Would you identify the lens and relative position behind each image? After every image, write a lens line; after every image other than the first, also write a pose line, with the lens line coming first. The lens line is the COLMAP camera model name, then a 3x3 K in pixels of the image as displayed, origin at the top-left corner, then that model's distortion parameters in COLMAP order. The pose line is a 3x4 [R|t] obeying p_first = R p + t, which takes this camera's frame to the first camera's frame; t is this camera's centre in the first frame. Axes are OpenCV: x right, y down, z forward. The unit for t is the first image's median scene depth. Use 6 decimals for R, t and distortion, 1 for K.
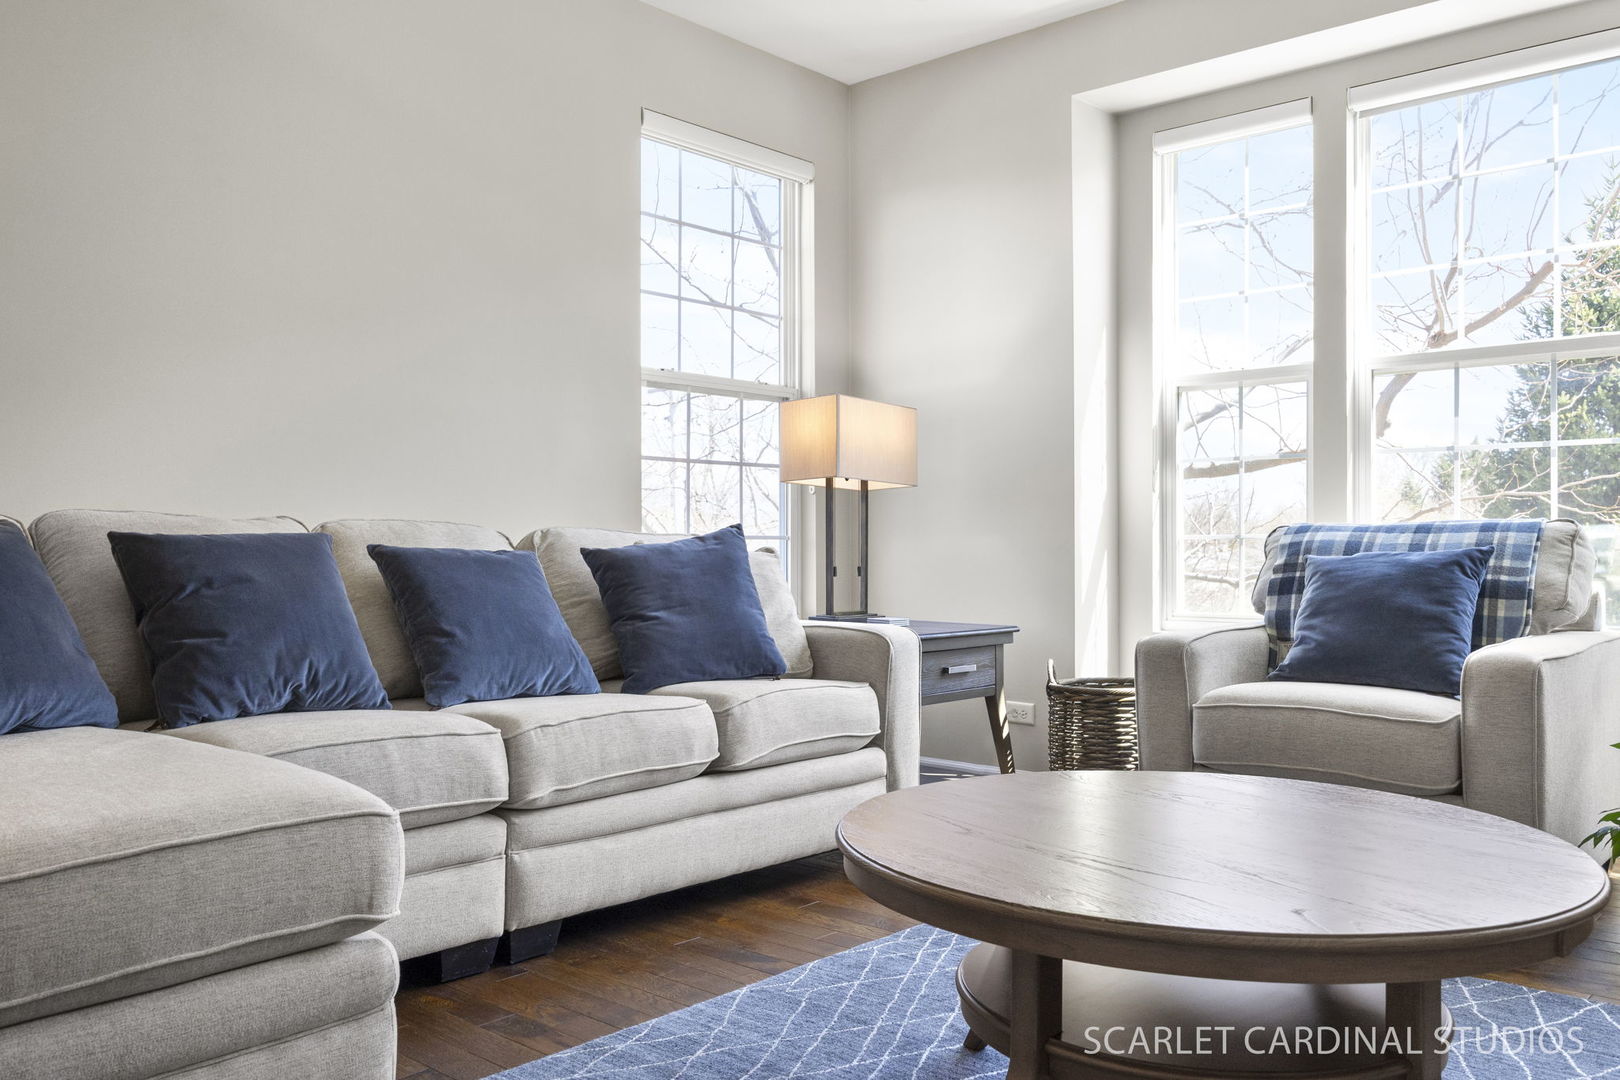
lens RADIAL K [[1321.2, 0, 813.8], [0, 1321.2, 529.8], [0, 0, 1]] dist [-0.012399, 0.011931]
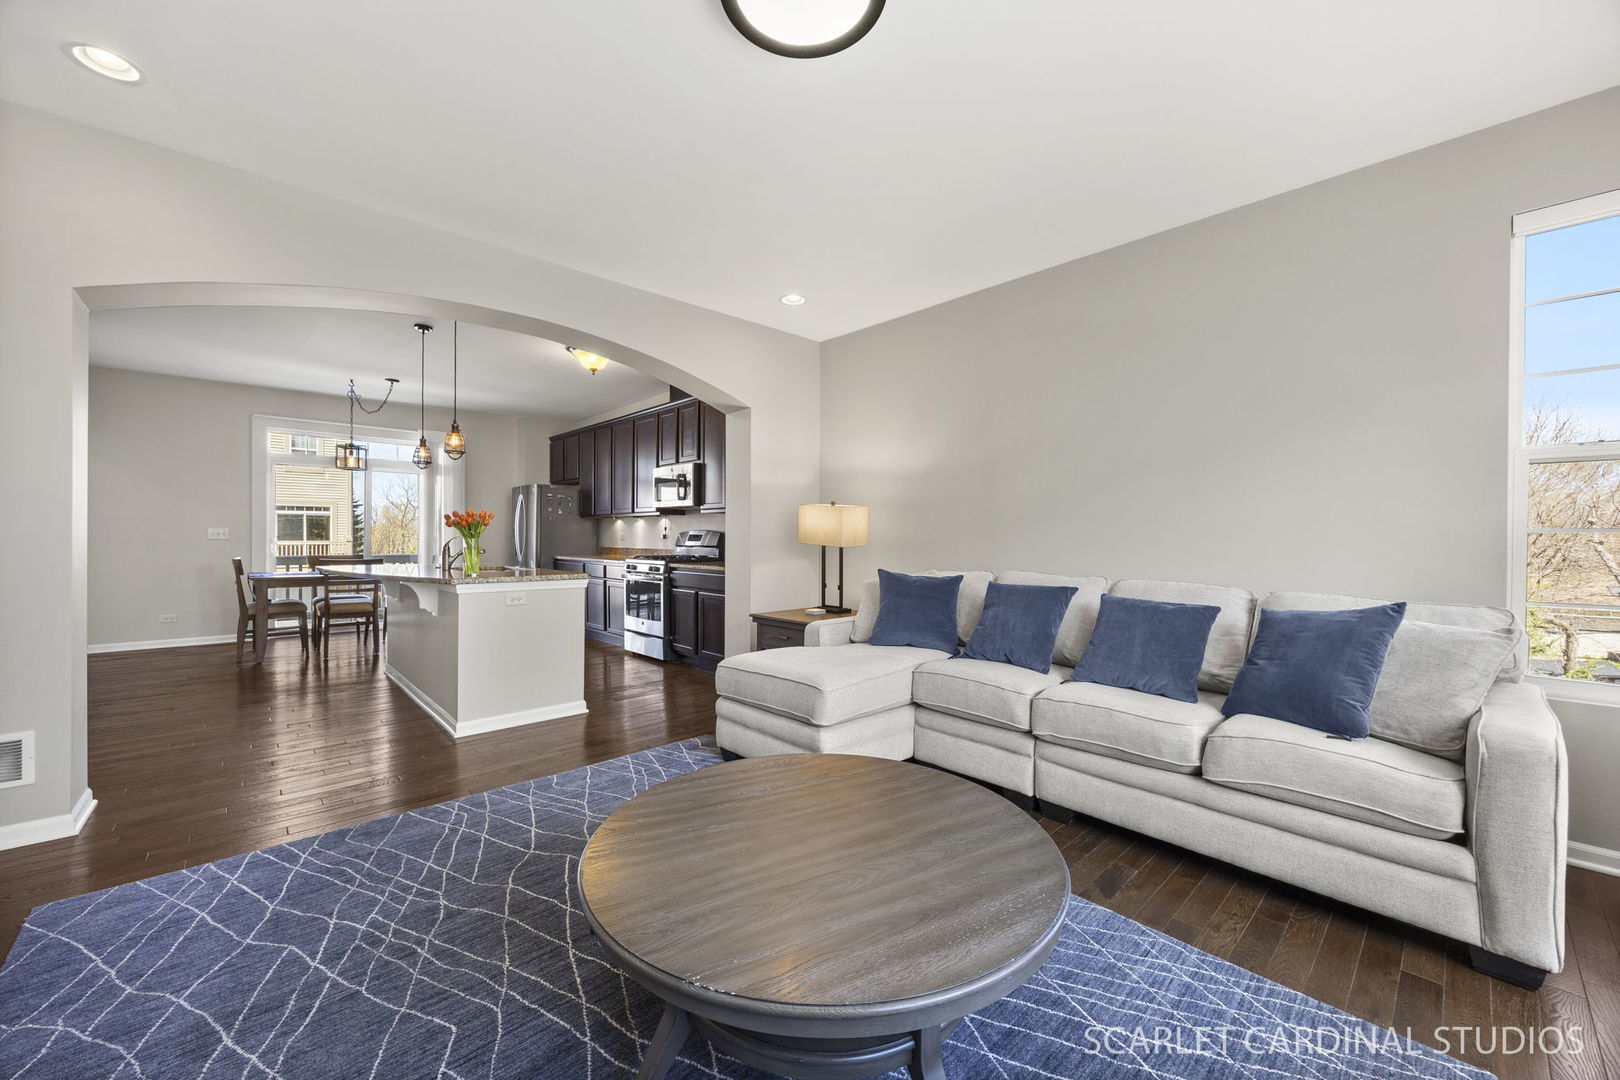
lens RADIAL K [[627.5, 0, 811.5], [0, 627.5, 535.6], [0, 0, 1]] dist [0.001169, -0.000649]
pose [[-0.098453, -0.000998, -0.995141, 0.652388], [0.003764, 0.999992, -0.001375, -0.077677], [0.995135, -0.003881, -0.098448, 0.671120]]
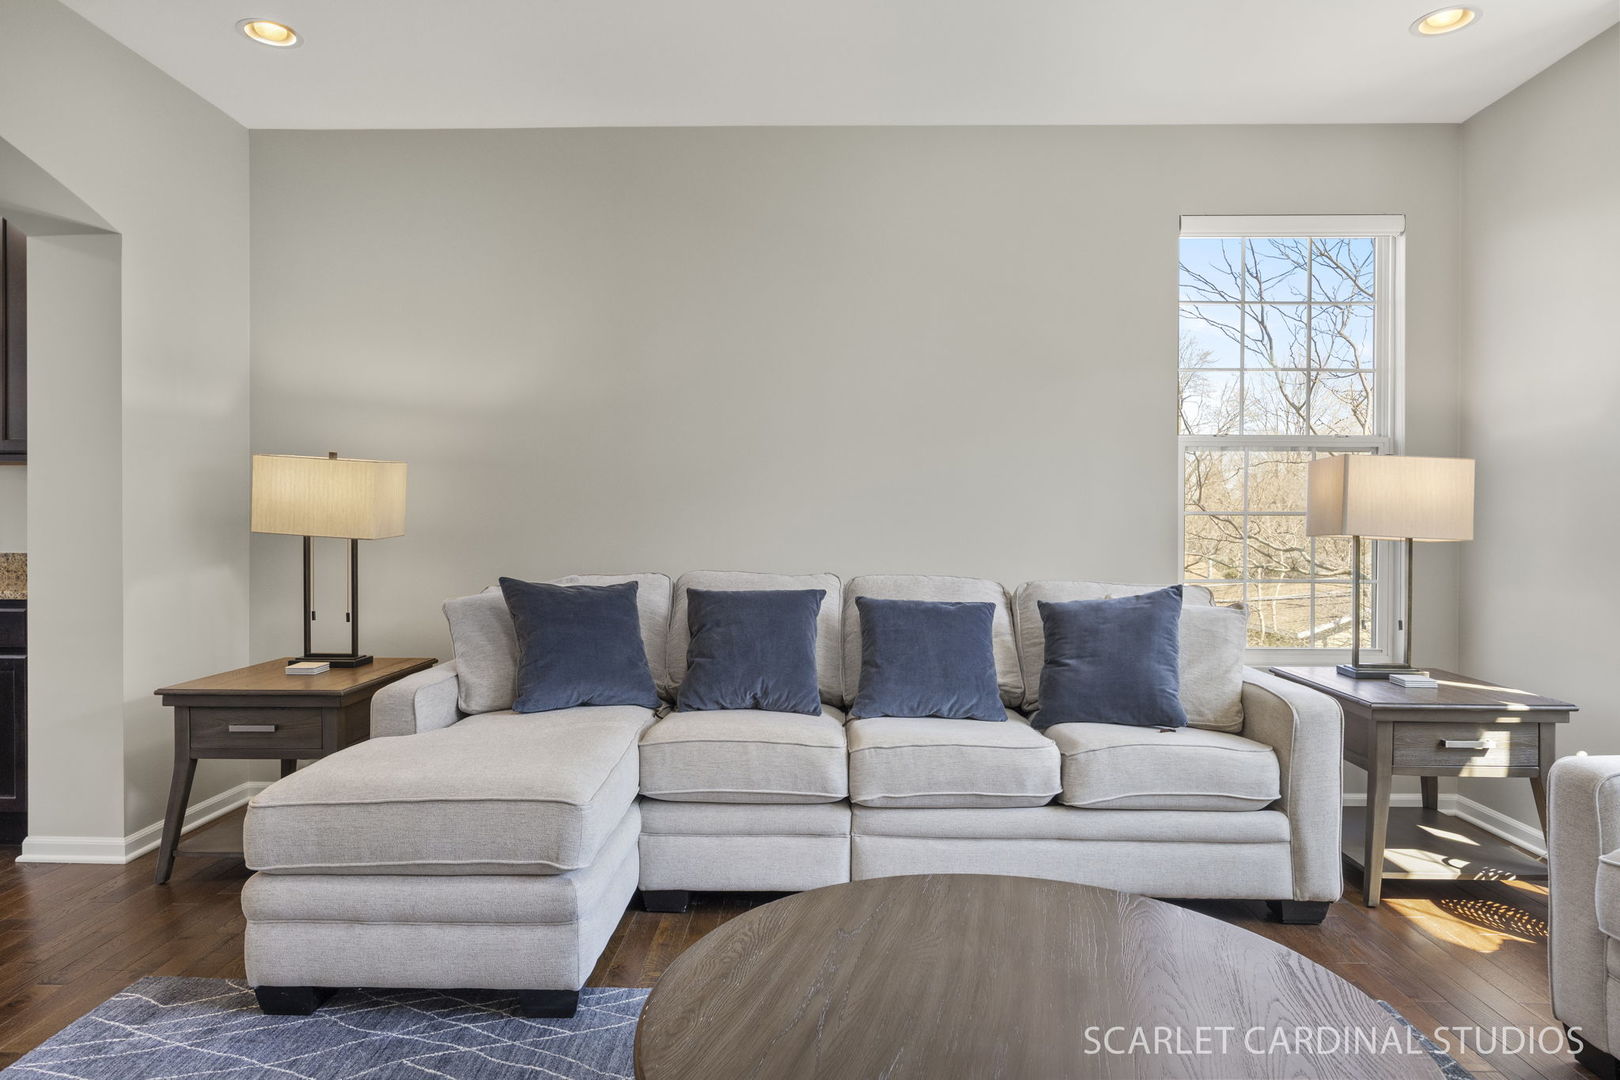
lens RADIAL K [[978.9, 0, 811.5], [0, 978.9, 512.1], [0, 0, 1]] dist [-0.006630, 0.009351]
pose [[0.645353, -0.000811, -0.763884, 0.466602], [0.004024, 0.999989, 0.002338, -0.086282], [0.763874, -0.004582, 0.645350, 0.267840]]
